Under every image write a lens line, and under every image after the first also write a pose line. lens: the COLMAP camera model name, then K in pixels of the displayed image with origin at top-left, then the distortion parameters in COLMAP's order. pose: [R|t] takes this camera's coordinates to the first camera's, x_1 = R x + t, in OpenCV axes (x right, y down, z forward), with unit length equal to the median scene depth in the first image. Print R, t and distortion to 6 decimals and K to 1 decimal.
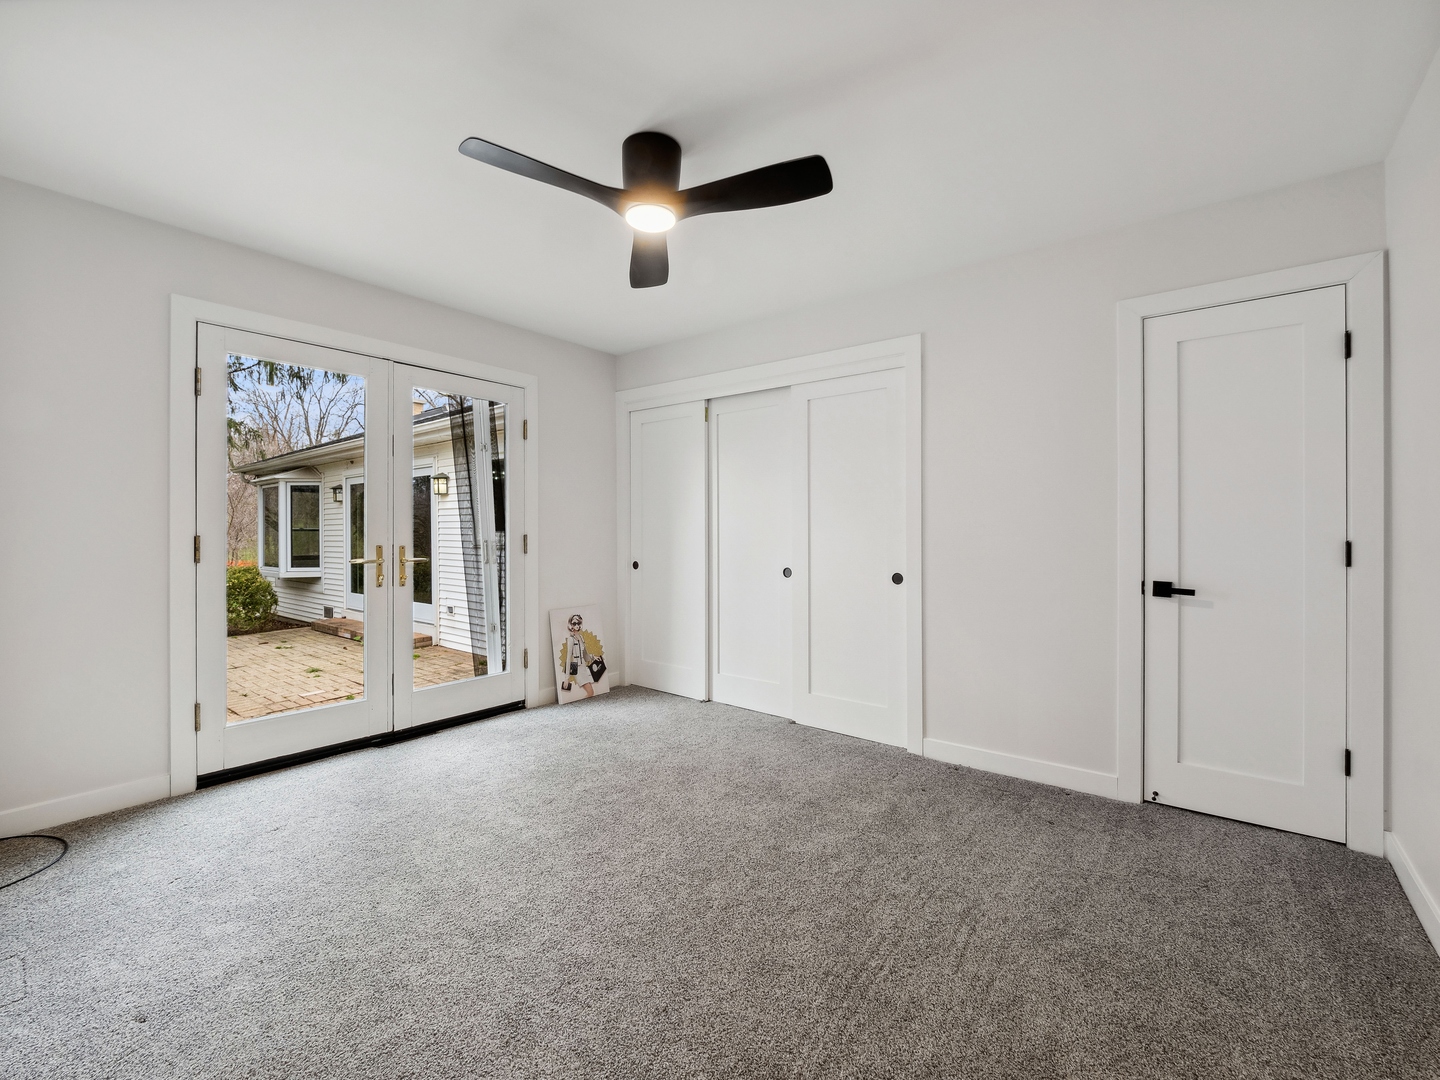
lens RADIAL K [[620.0, 0, 720.0], [0, 620.0, 540.0], [0, 0, 1]] dist [0.012004, 0.000131]
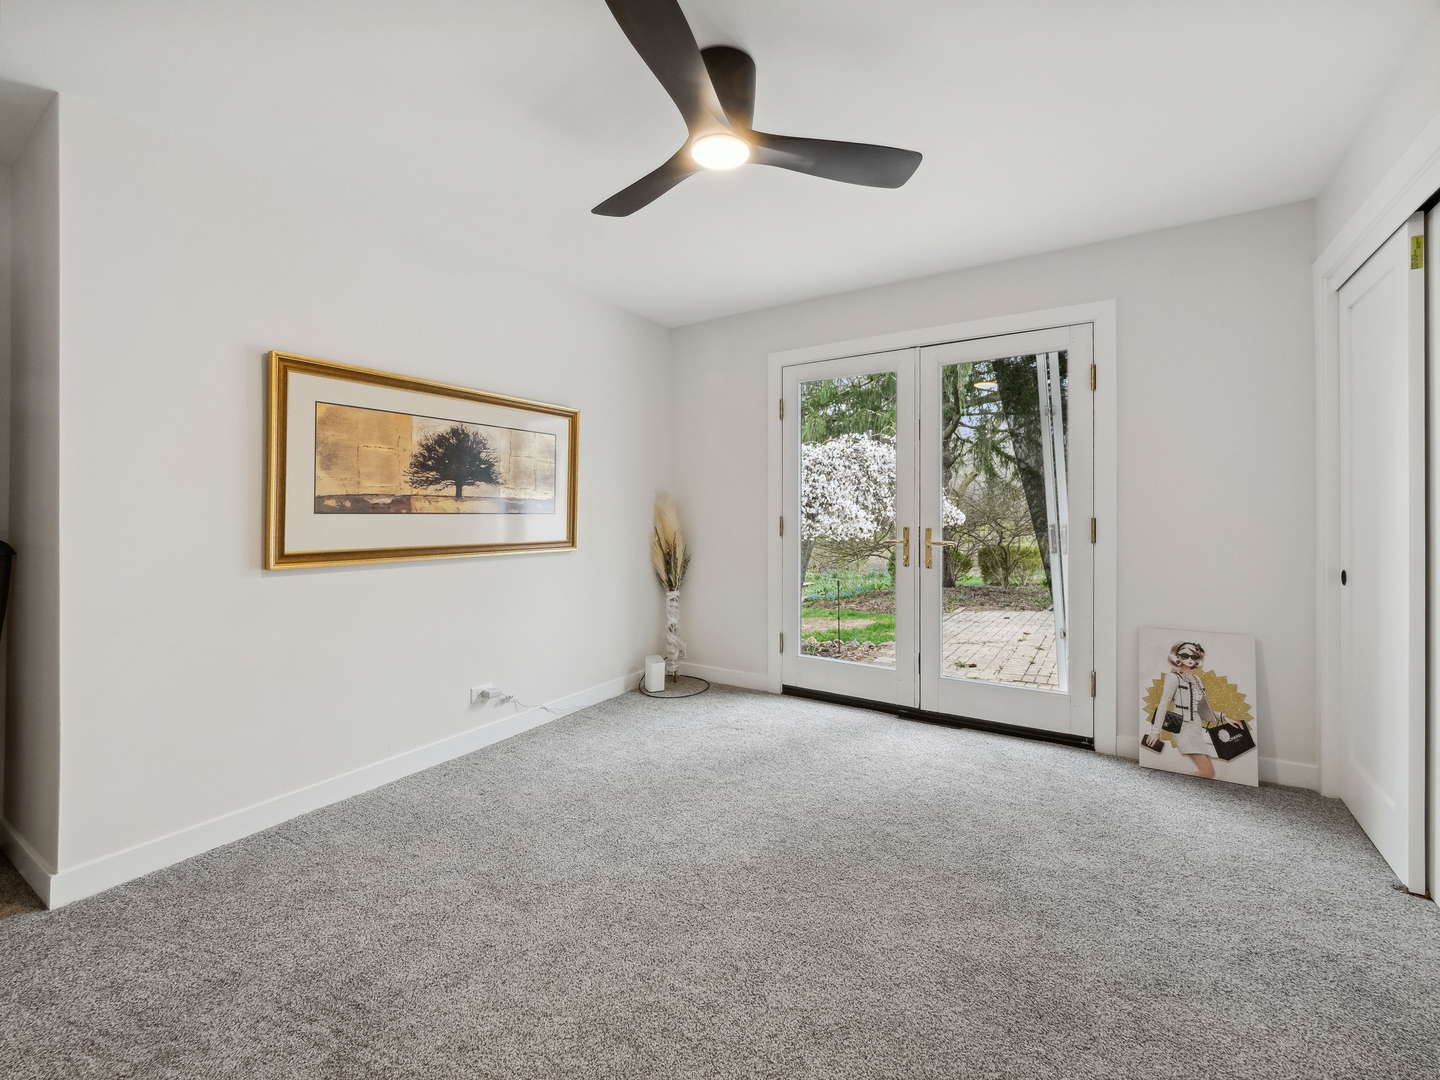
lens RADIAL K [[621.1, 0, 711.7], [0, 621.1, 522.5], [0, 0, 1]] dist [-0.002396, -0.000474]
pose [[0.111720, 0.015769, -0.993615, 0.373451], [-0.012773, 0.999814, 0.014431, -0.008429], [0.993658, 0.011079, 0.111900, 0.454786]]
